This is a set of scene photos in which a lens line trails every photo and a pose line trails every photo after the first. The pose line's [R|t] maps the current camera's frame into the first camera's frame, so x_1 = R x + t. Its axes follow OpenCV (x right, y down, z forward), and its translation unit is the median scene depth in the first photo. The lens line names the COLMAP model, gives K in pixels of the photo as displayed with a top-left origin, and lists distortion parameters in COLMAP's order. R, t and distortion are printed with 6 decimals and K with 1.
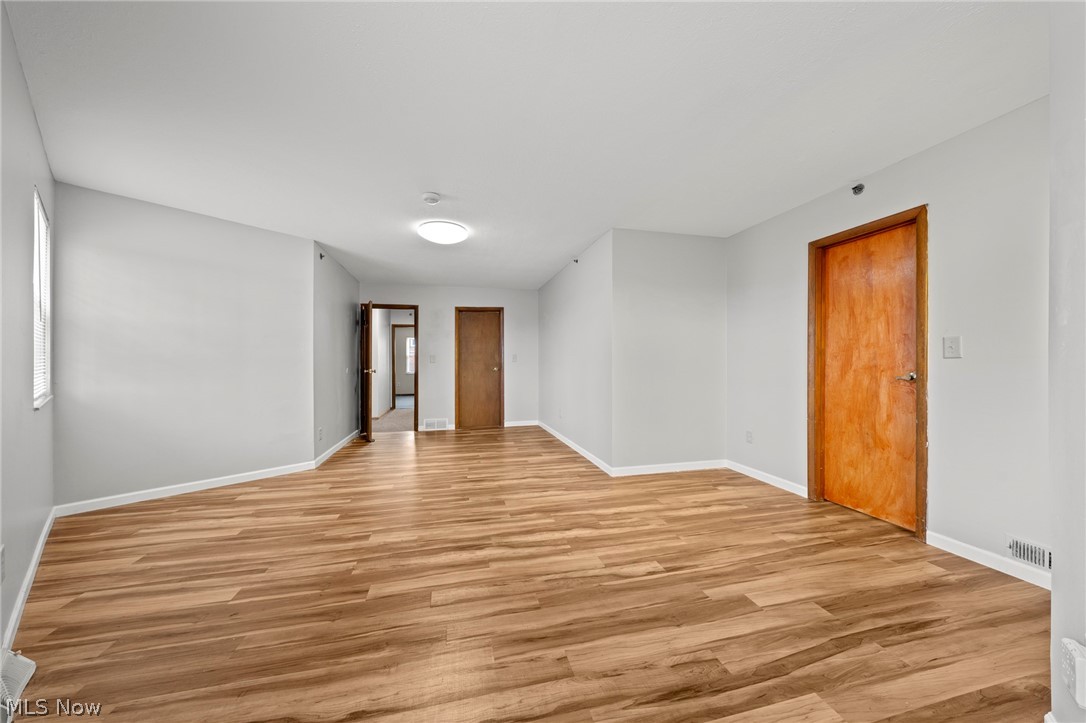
lens RADIAL K [[373.1, 0, 539.2], [0, 373.1, 363.4], [0, 0, 1]] dist [0.000238, -0.000021]
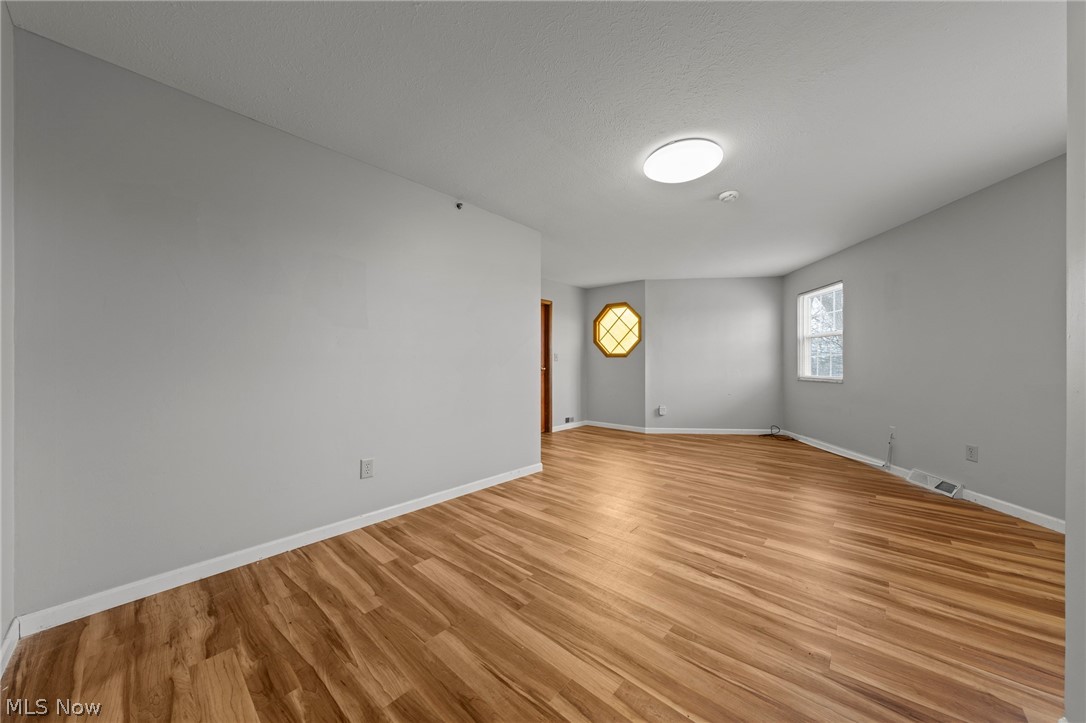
lens RADIAL K [[373.1, 0, 539.0], [0, 373.1, 363.2], [0, 0, 1]] dist [0.000238, -0.000021]
pose [[-0.567001, 0.003795, 0.823709, -0.900583], [0.002136, 0.999993, -0.003136, 0.004566], [-0.823715, -0.000018, -0.567005, 2.167008]]
